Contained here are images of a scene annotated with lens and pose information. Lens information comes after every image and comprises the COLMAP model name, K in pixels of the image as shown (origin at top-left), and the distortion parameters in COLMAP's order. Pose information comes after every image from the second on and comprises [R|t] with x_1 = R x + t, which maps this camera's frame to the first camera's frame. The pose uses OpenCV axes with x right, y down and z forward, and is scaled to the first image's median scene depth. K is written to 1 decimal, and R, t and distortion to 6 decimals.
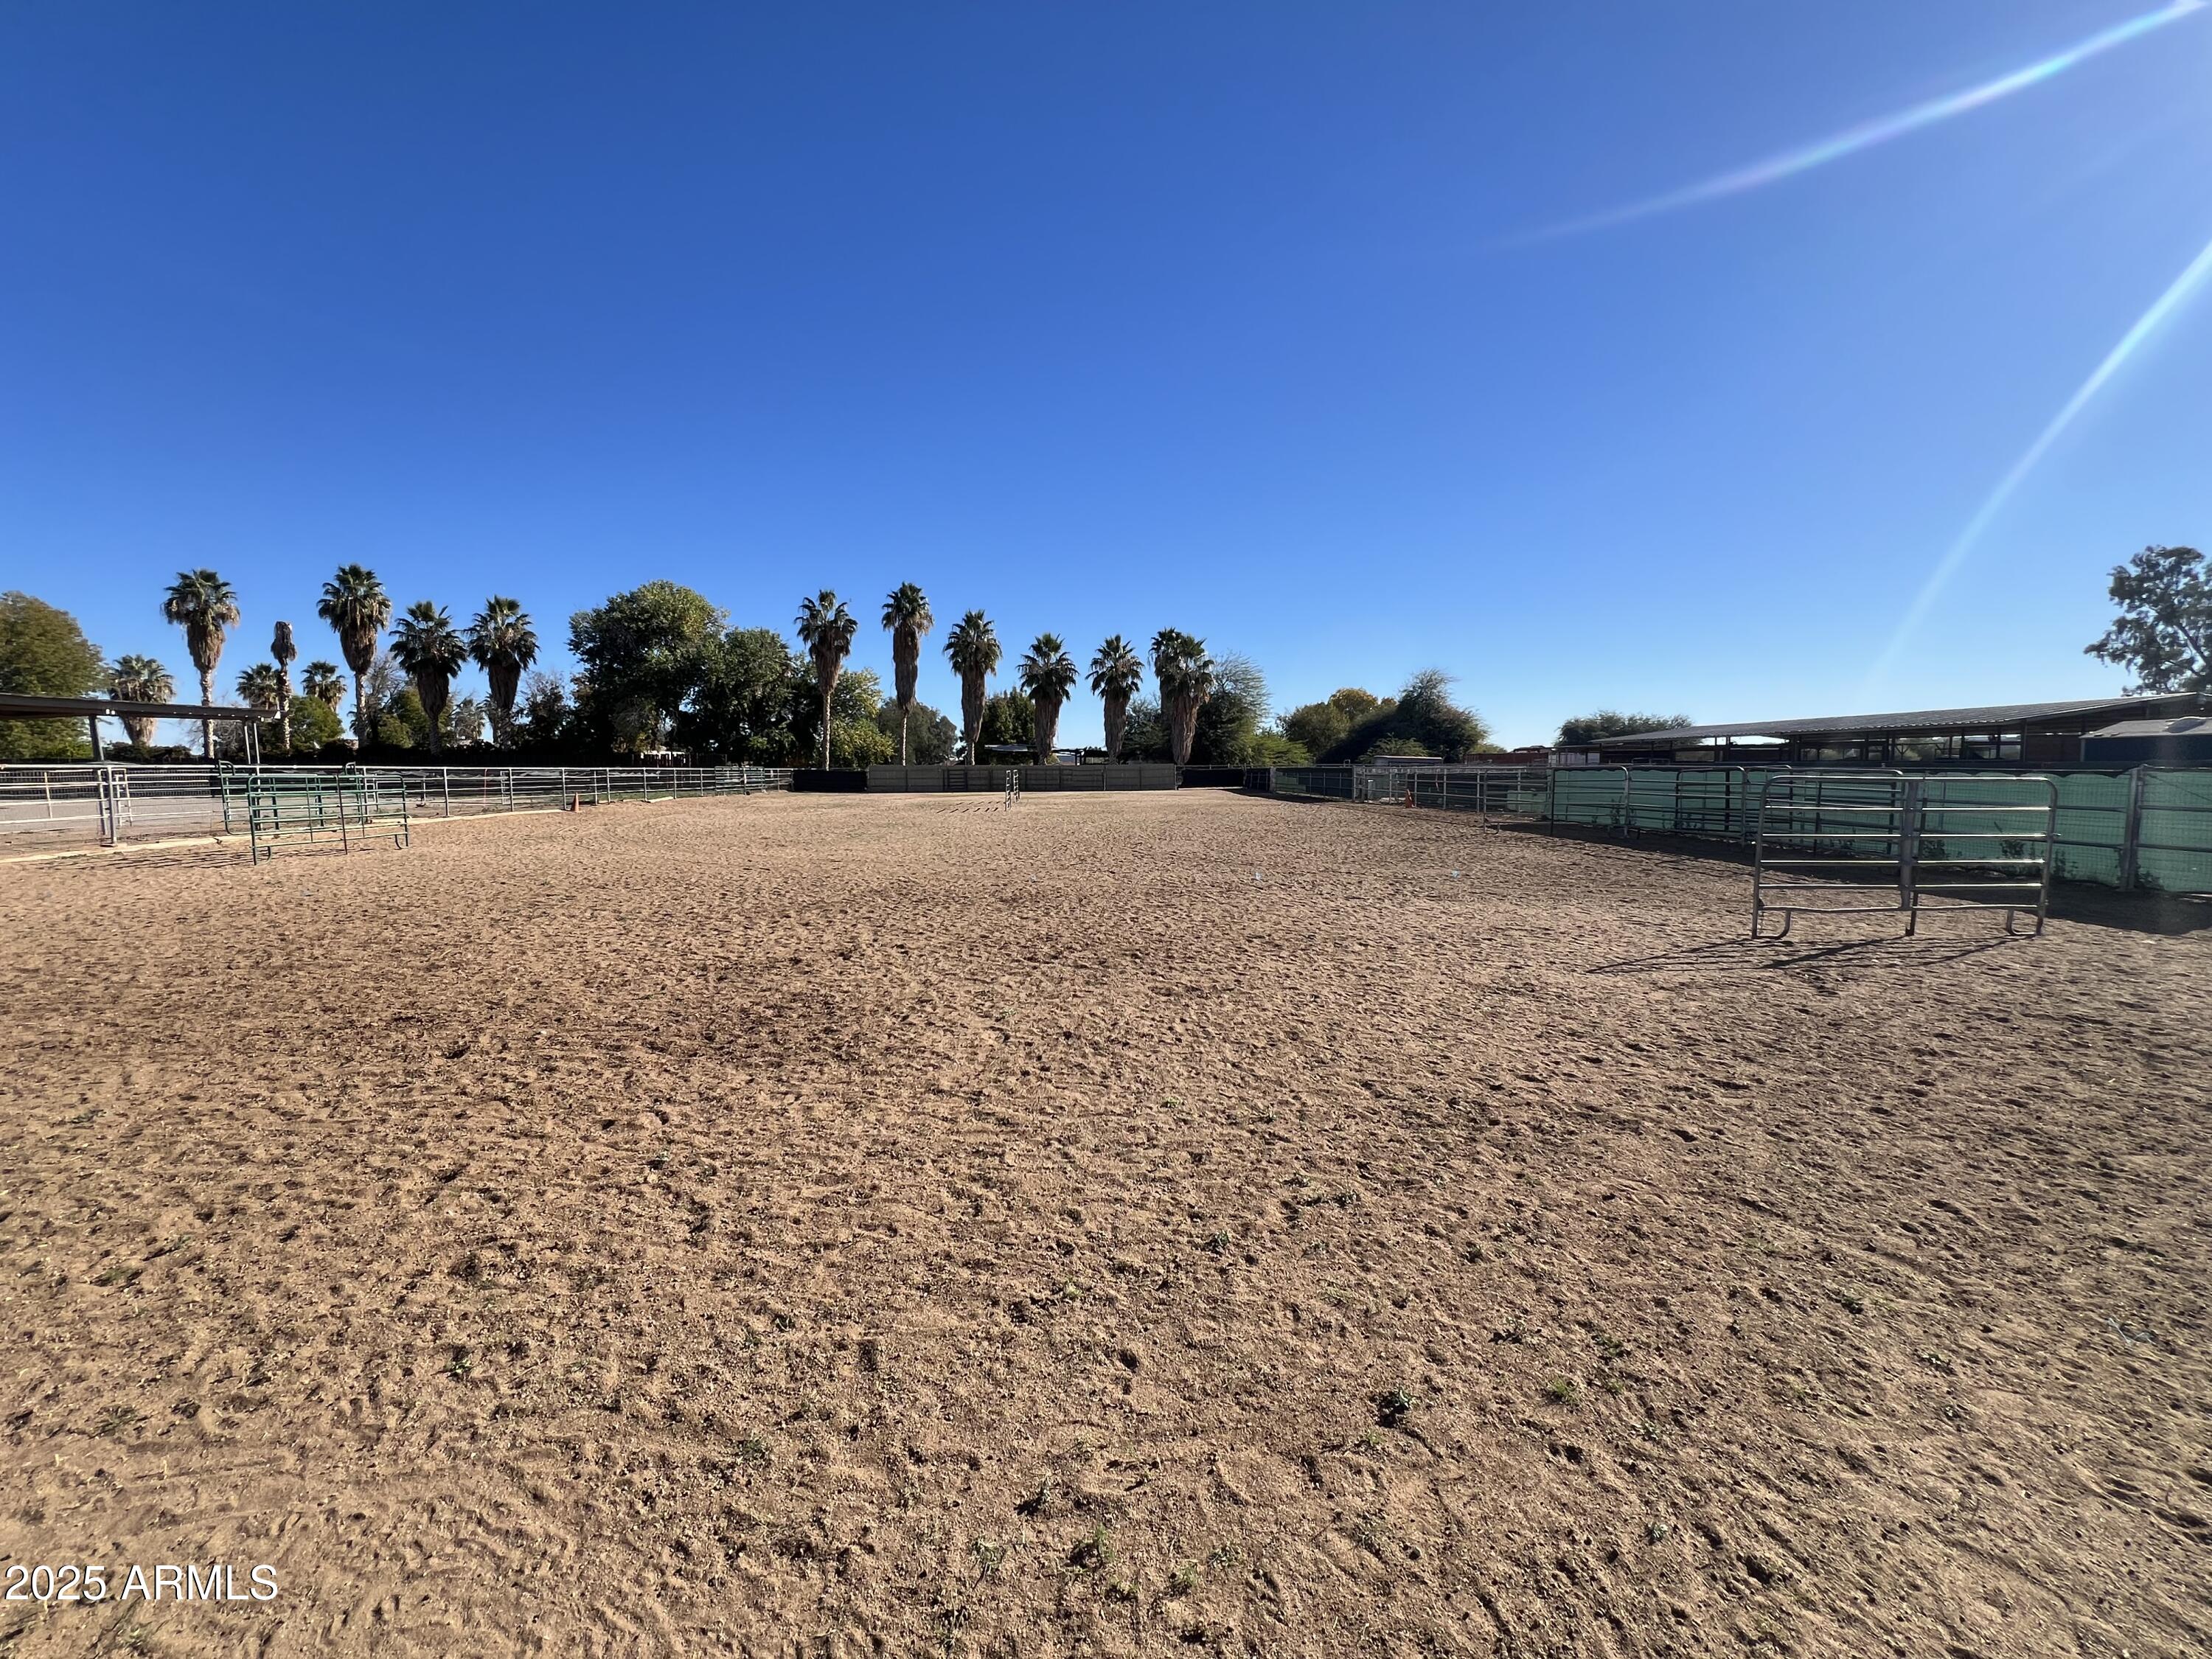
lens RADIAL K [[891.3, 0, 1105.1], [0, 891.3, 820.3], [0, 0, 1]] dist [-0.003004, 0.000635]
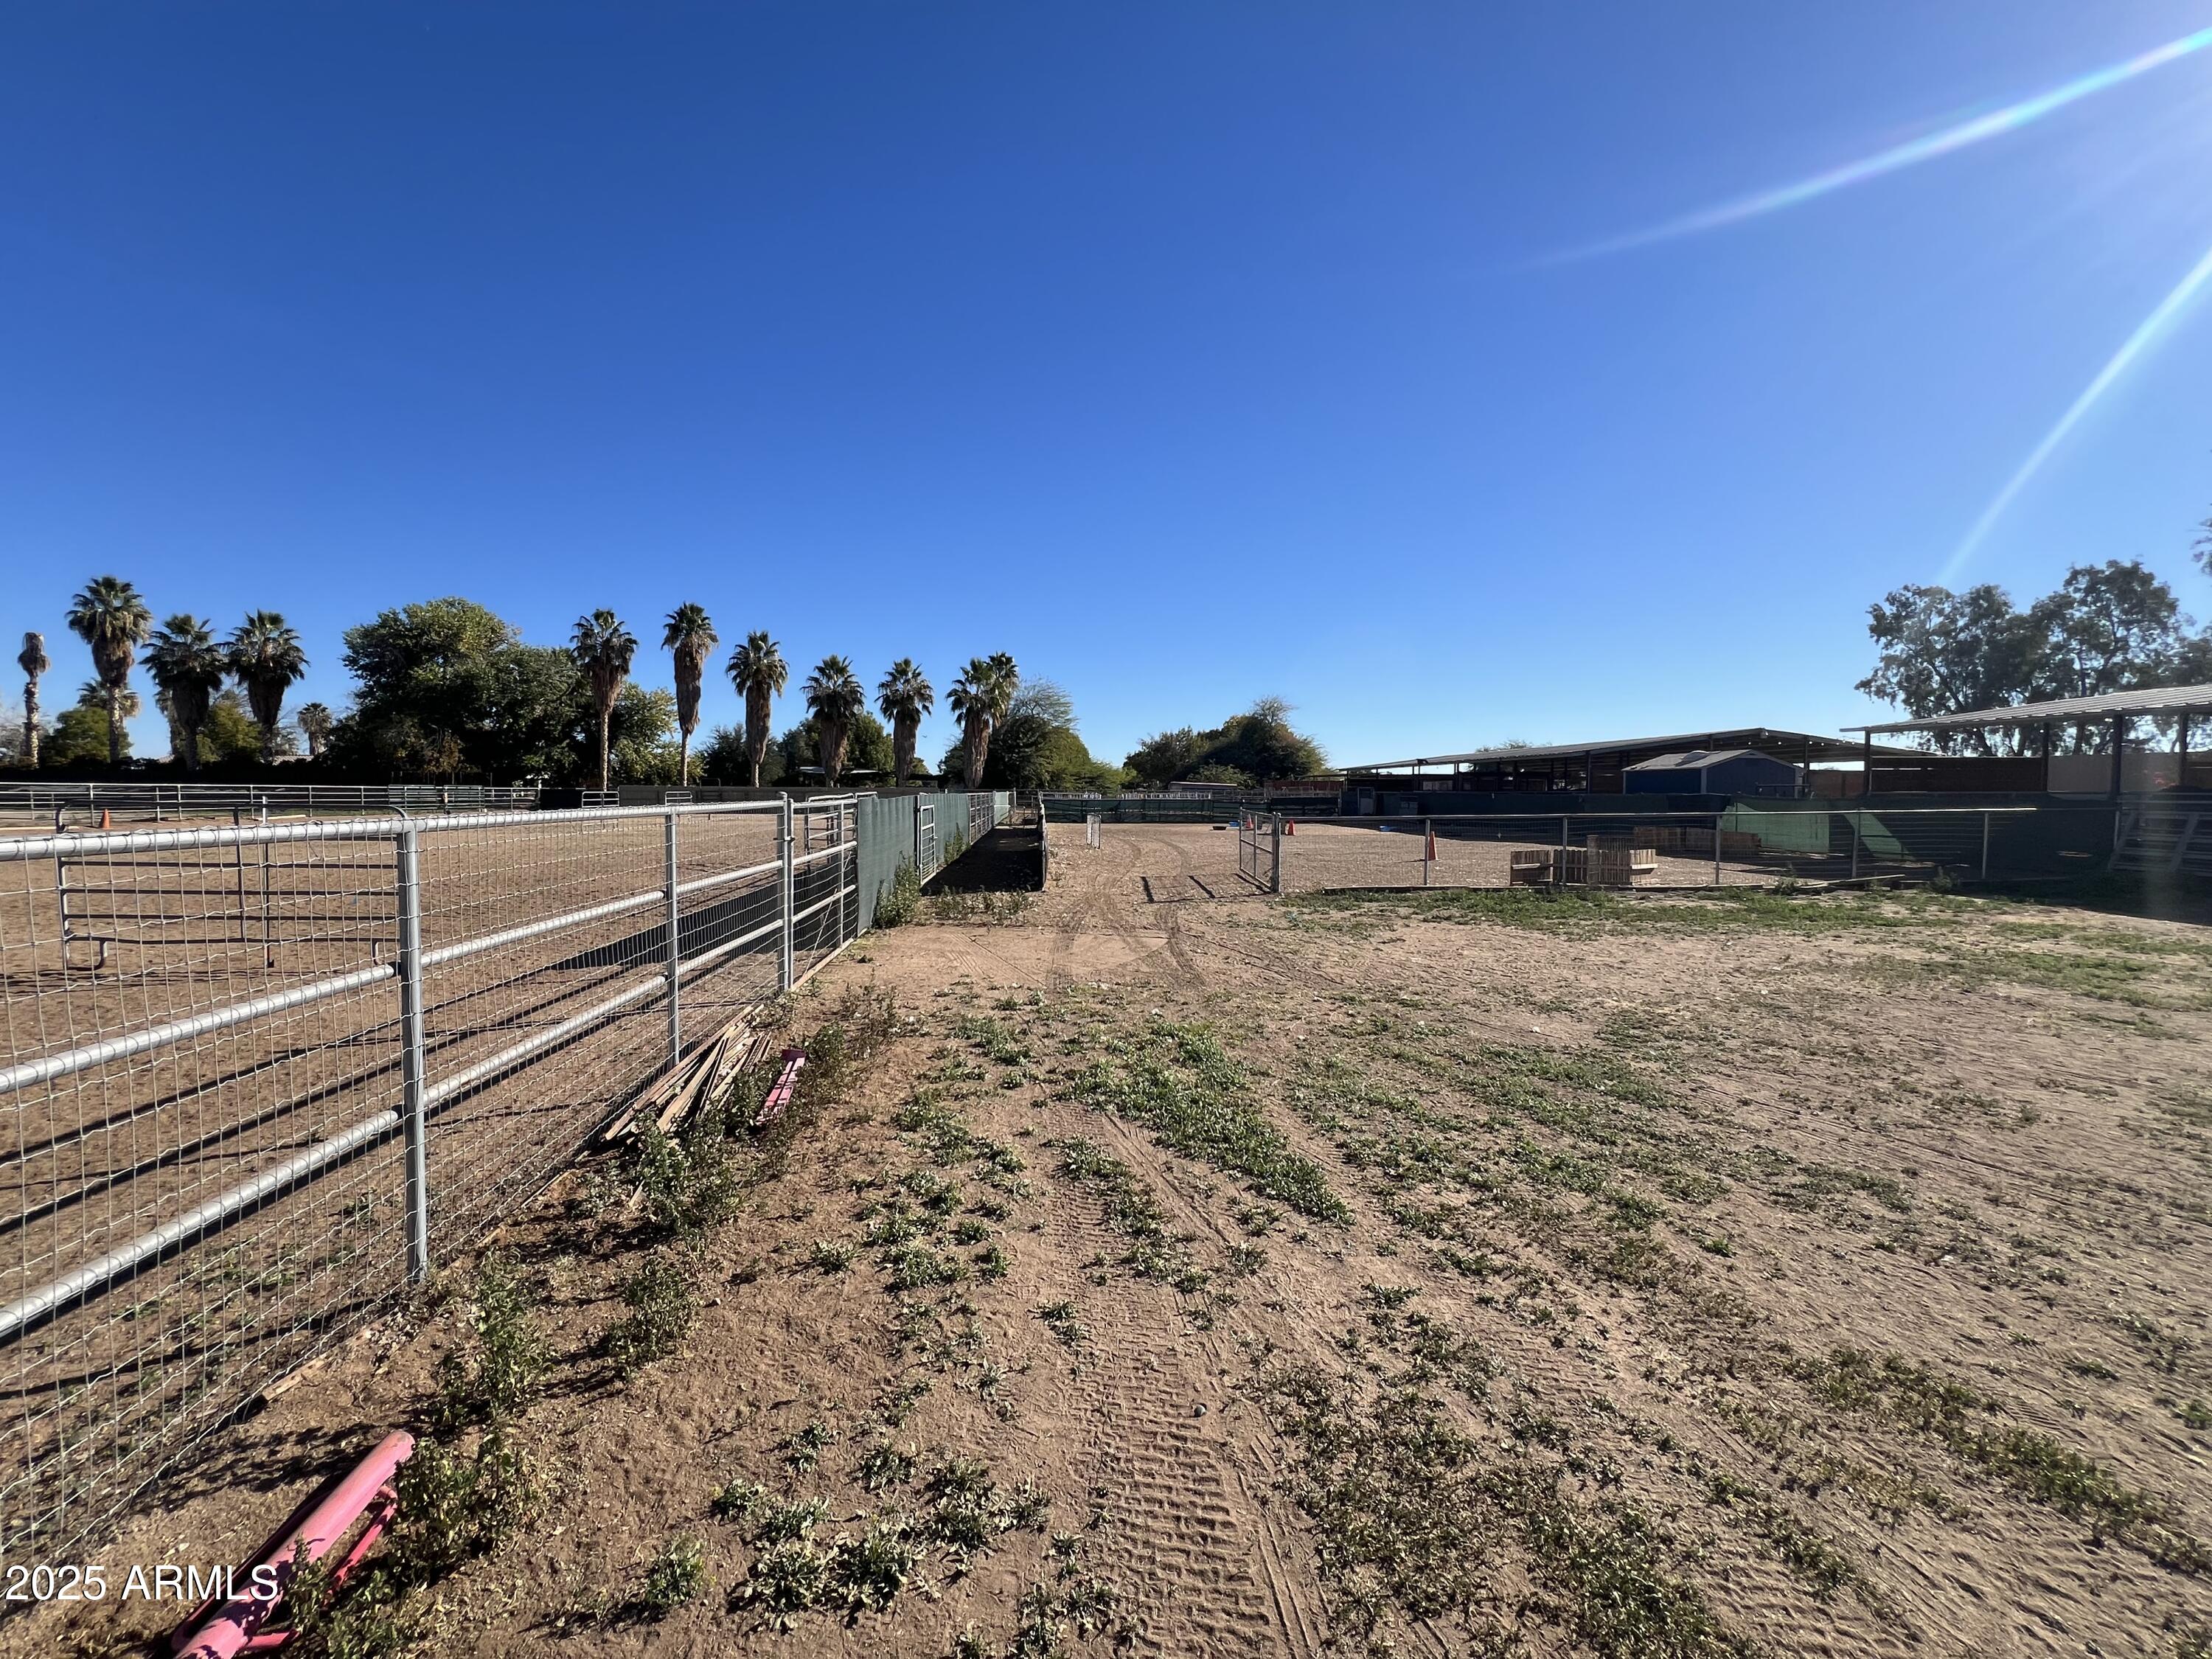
lens RADIAL K [[891.3, 0, 1101.0], [0, 891.3, 839.9], [0, 0, 1]] dist [-0.003004, 0.000635]
pose [[0.999736, 0.009465, 0.020930, 0.220086], [-0.009373, 0.999946, -0.004481, -0.001487], [-0.020972, 0.004283, 0.999771, -0.004092]]
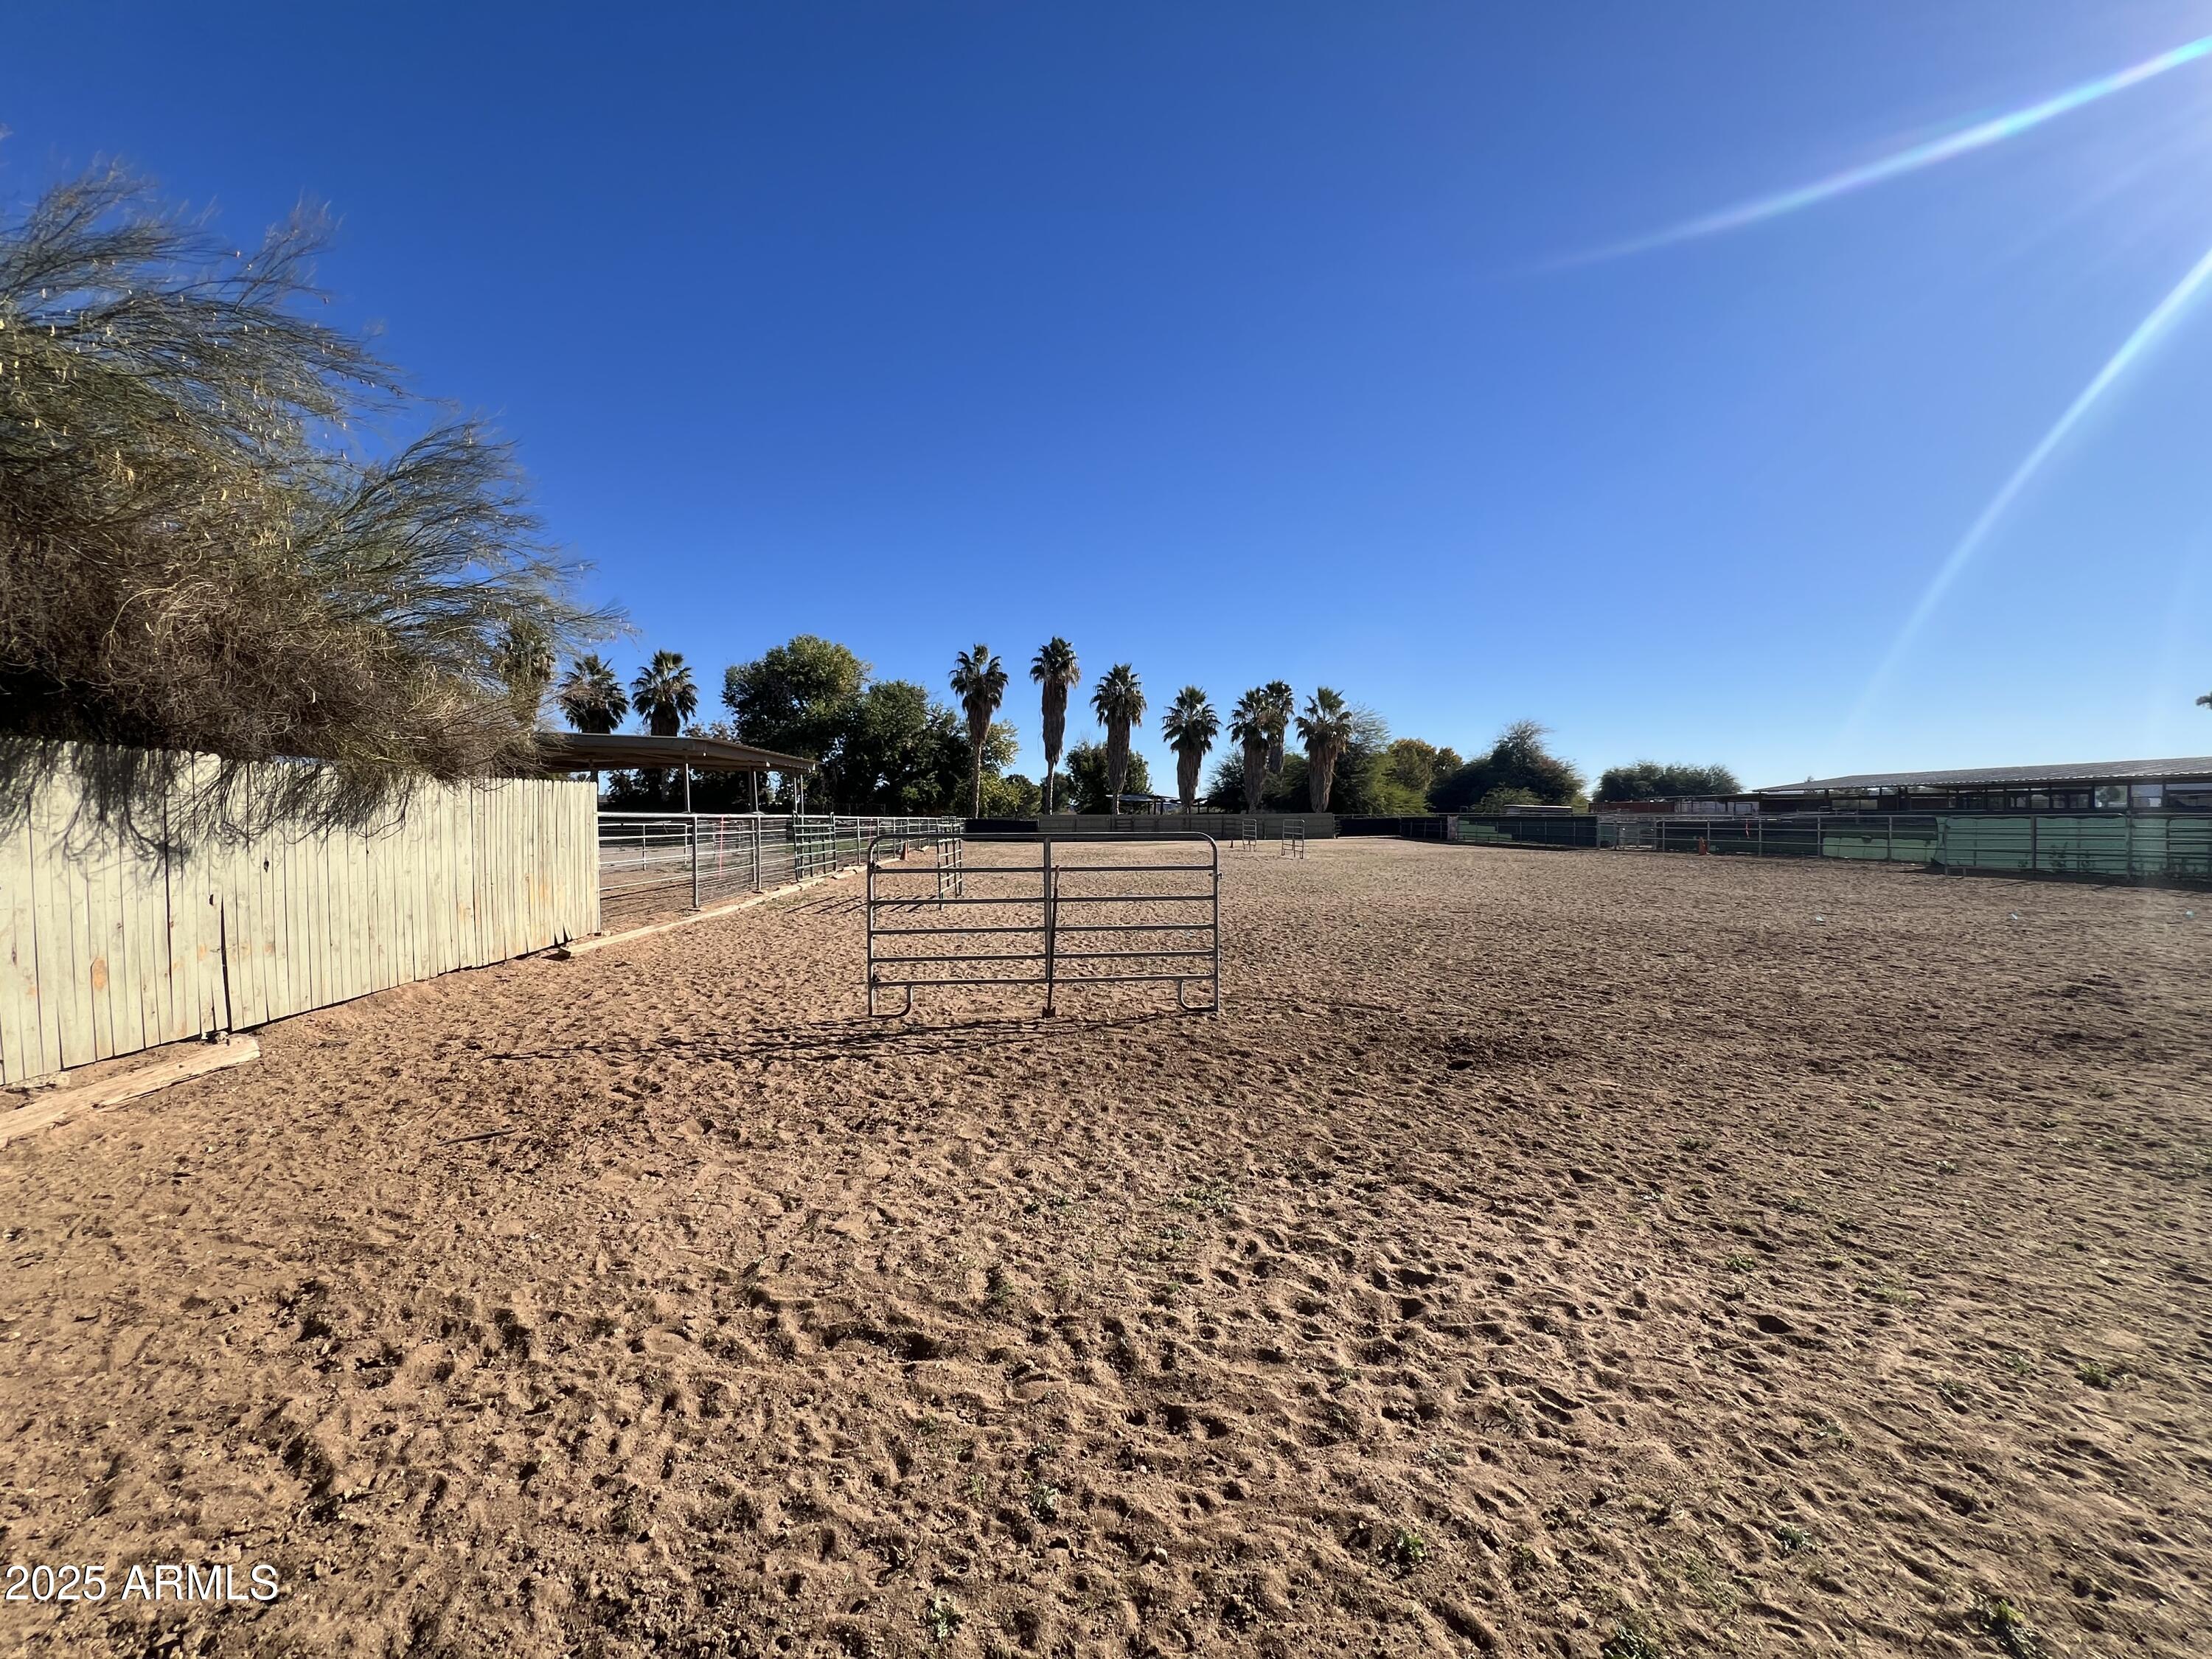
lens RADIAL K [[891.3, 0, 1103.4], [0, 891.3, 832.5], [0, 0, 1]] dist [-0.003004, 0.000635]
pose [[0.999969, -0.002127, 0.007581, -0.176890], [0.002446, 0.999102, -0.042305, 0.001006], [-0.007484, 0.042322, 0.999076, -0.012298]]
